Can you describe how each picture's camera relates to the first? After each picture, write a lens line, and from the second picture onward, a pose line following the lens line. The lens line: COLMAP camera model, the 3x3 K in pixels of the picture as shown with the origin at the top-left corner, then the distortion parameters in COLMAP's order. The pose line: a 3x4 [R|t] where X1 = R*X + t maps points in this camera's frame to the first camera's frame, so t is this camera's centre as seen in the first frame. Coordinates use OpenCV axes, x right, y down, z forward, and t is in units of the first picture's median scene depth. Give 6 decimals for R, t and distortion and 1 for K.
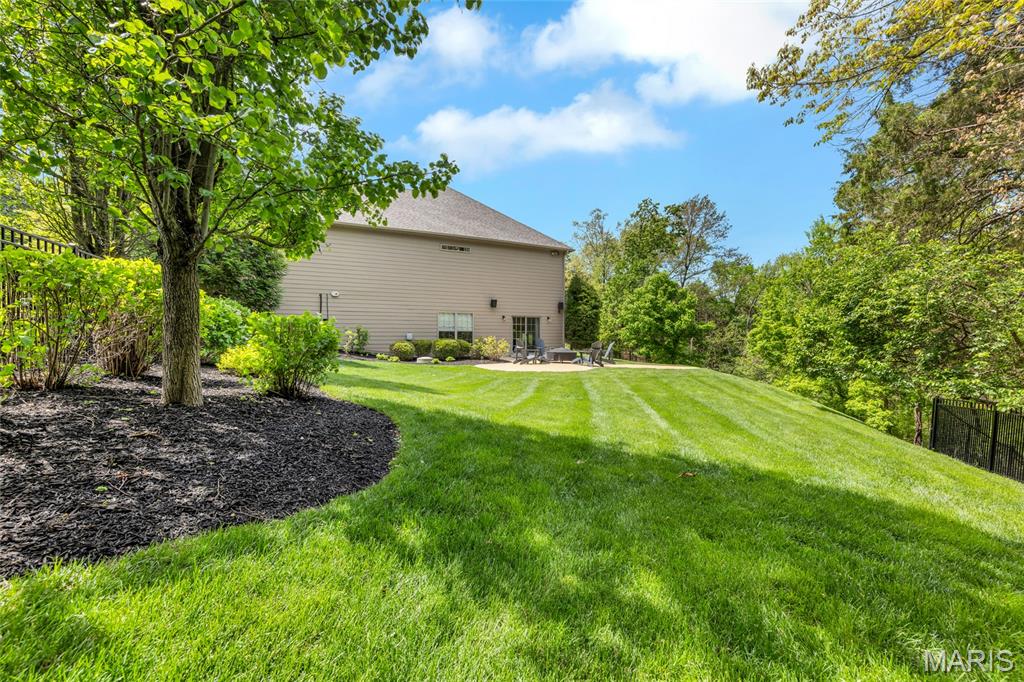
lens RADIAL K [[394.7, 0, 512.0], [0, 394.7, 341.0], [0, 0, 1]] dist [0.017930, -0.000128]
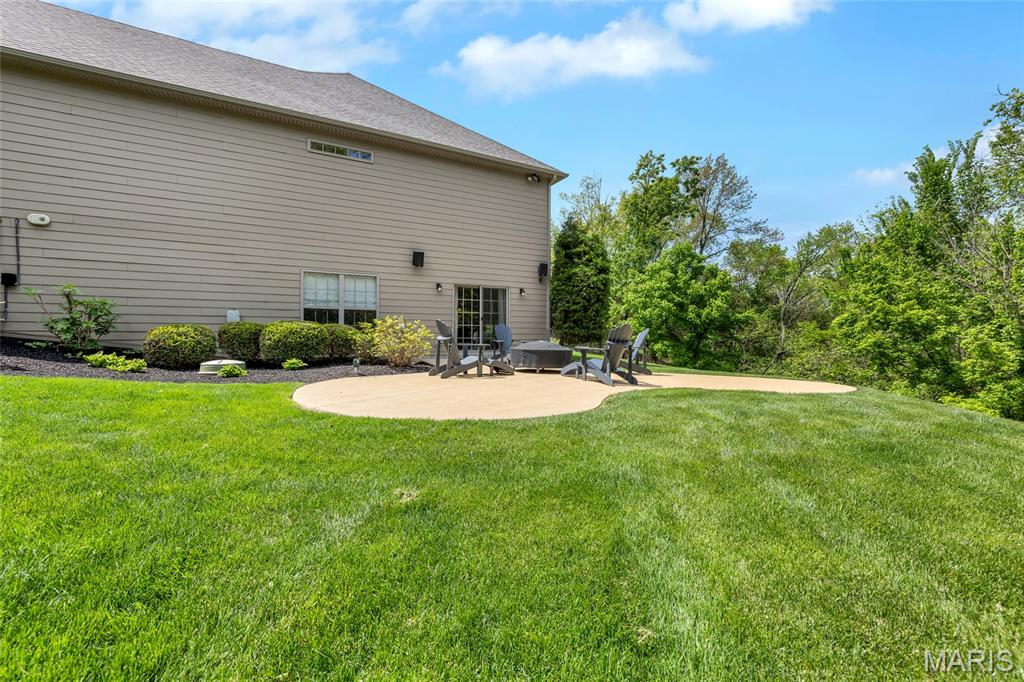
lens RADIAL K [[394.7, 0, 512.0], [0, 394.7, 341.0], [0, 0, 1]] dist [0.017930, -0.000128]
pose [[0.999447, 0.003399, 0.033084, 0.058195], [-0.003598, 0.999976, 0.005943, 0.011725], [-0.033063, -0.006059, 0.999435, 0.414206]]
